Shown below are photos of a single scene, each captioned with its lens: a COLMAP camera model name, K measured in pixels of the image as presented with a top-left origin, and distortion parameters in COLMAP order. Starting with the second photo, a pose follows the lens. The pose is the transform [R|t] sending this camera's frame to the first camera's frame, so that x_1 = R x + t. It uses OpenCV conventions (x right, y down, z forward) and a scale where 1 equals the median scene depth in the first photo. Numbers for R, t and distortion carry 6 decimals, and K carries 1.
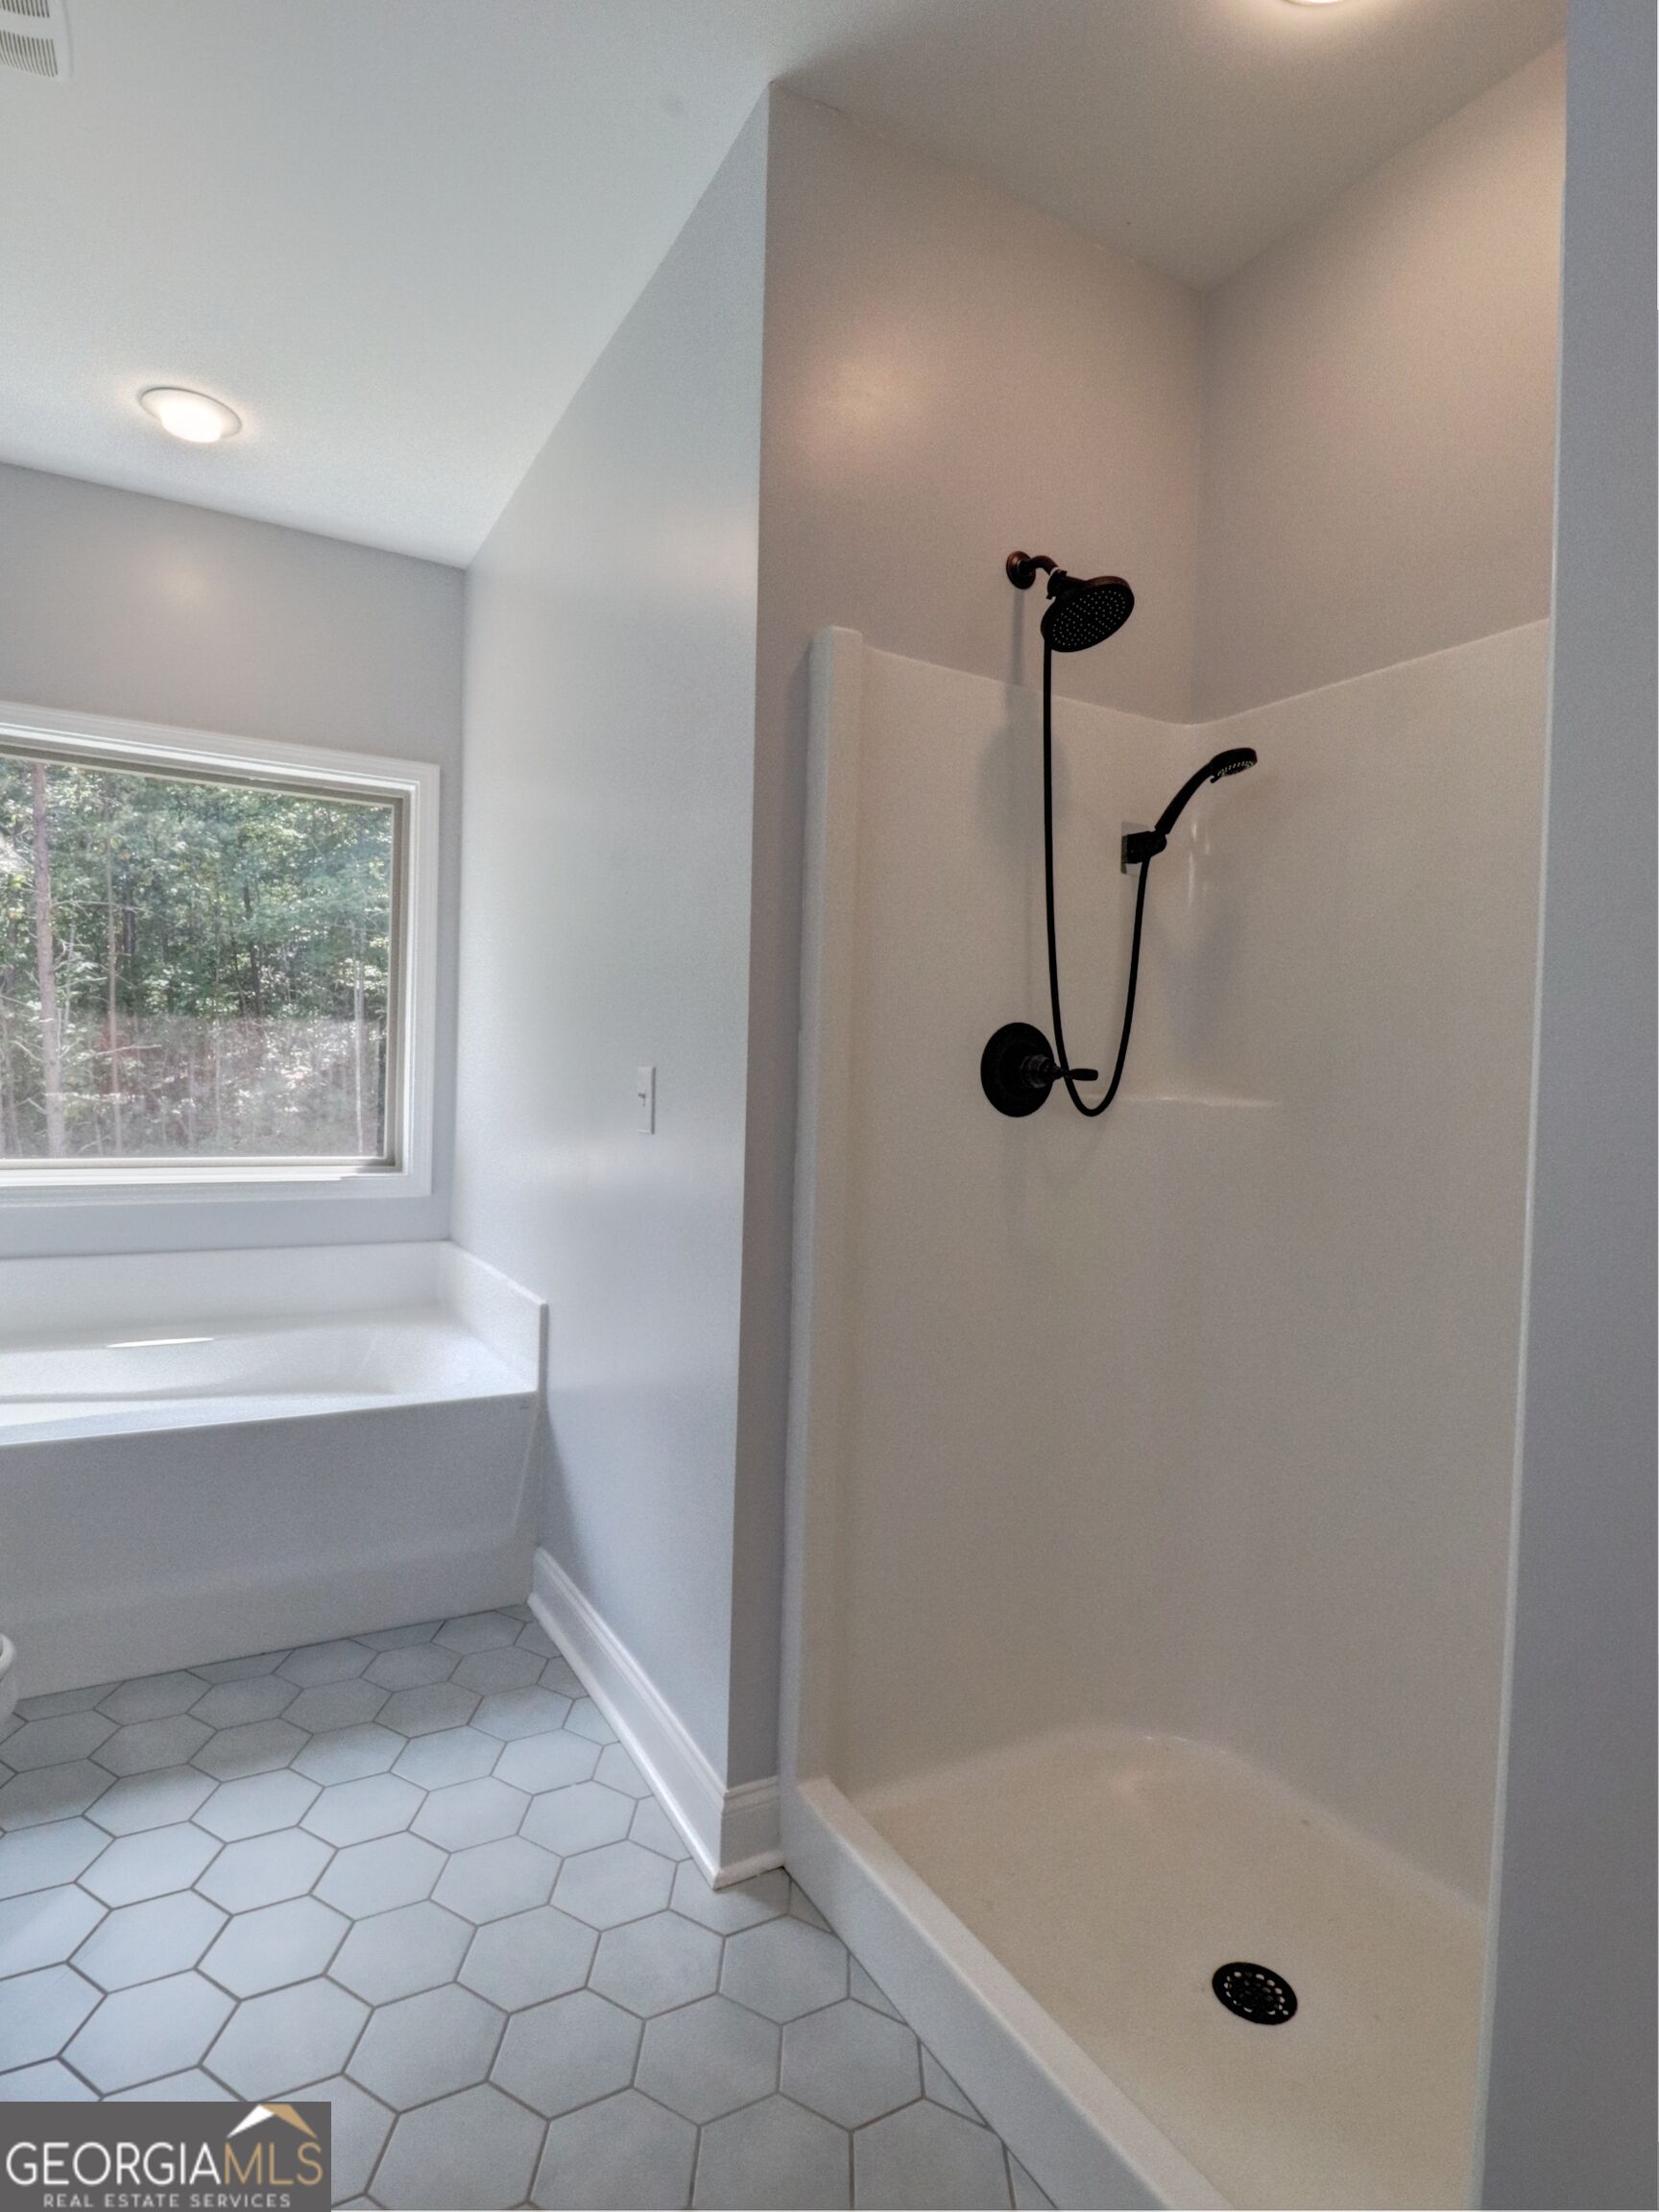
lens RADIAL K [[1165.4, 0, 841.4], [0, 1165.4, 1101.8], [0, 0, 1]] dist [0.003899, -0.015454]
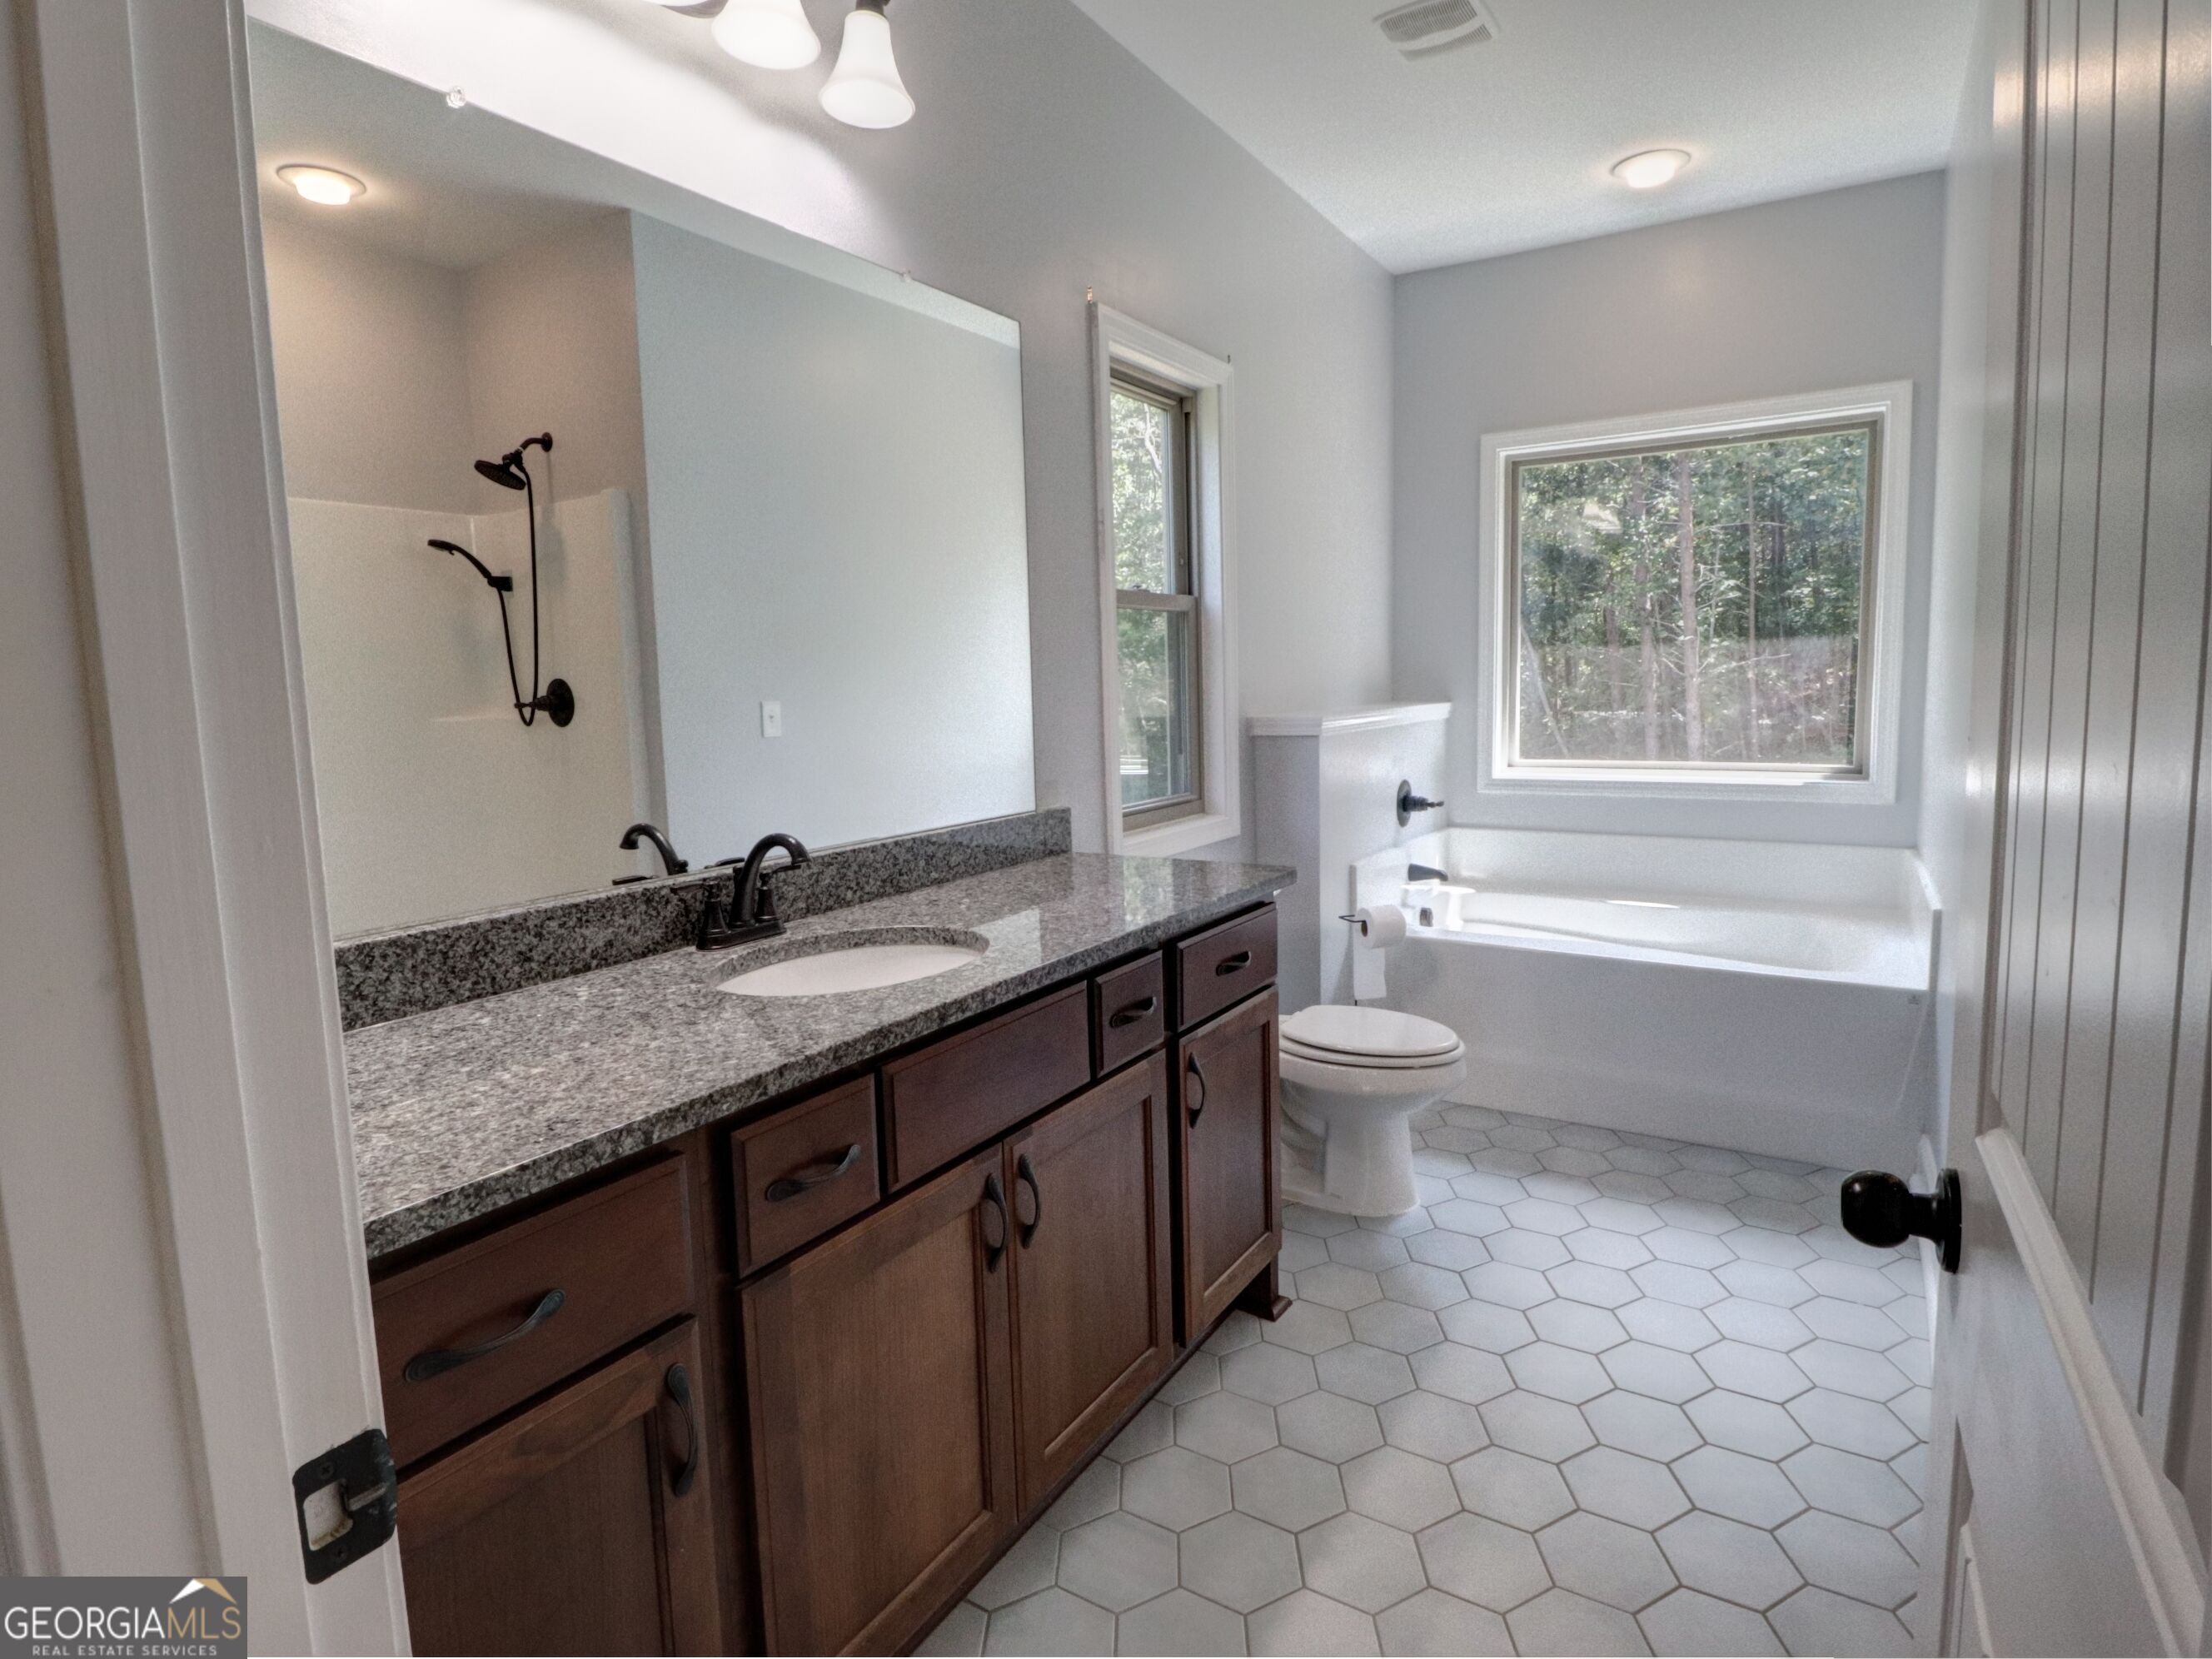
lens RADIAL K [[1165.4, 0, 1108.9], [0, 1165.4, 811.2], [0, 0, 1]] dist [0.003899, -0.015454]
pose [[0.471936, 0.058729, -0.879674, 0.231245], [0.019030, 0.996868, 0.076763, -0.005827], [0.881427, -0.052968, 0.469341, -0.105437]]
